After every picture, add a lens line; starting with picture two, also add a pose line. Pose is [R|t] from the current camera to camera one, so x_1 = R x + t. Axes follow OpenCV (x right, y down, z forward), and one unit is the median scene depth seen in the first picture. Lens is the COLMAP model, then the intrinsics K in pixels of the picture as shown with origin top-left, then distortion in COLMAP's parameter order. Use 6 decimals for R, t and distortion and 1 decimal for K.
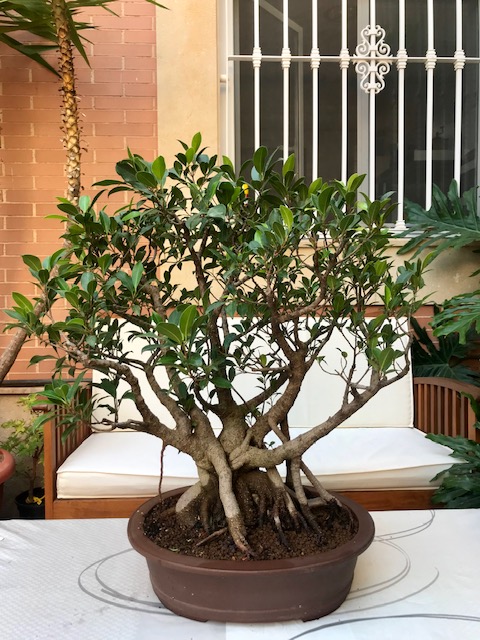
lens RADIAL K [[540.5, 0, 243.8], [0, 540.5, 319.6], [0, 0, 1]] dist [0.001177, -0.043478]
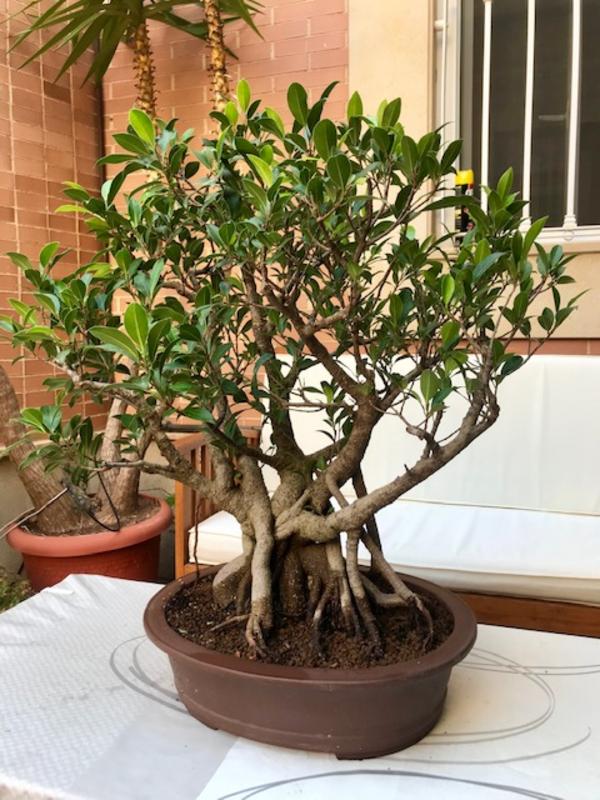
lens RADIAL K [[675.7, 0, 299.5], [0, 675.7, 400.7], [0, 0, 1]] dist [0.001177, -0.043478]
pose [[0.929651, 0.034231, -0.366848, 0.340974], [-0.017028, 0.998603, 0.050027, 0.040967], [0.368048, -0.040261, 0.928935, 0.157683]]
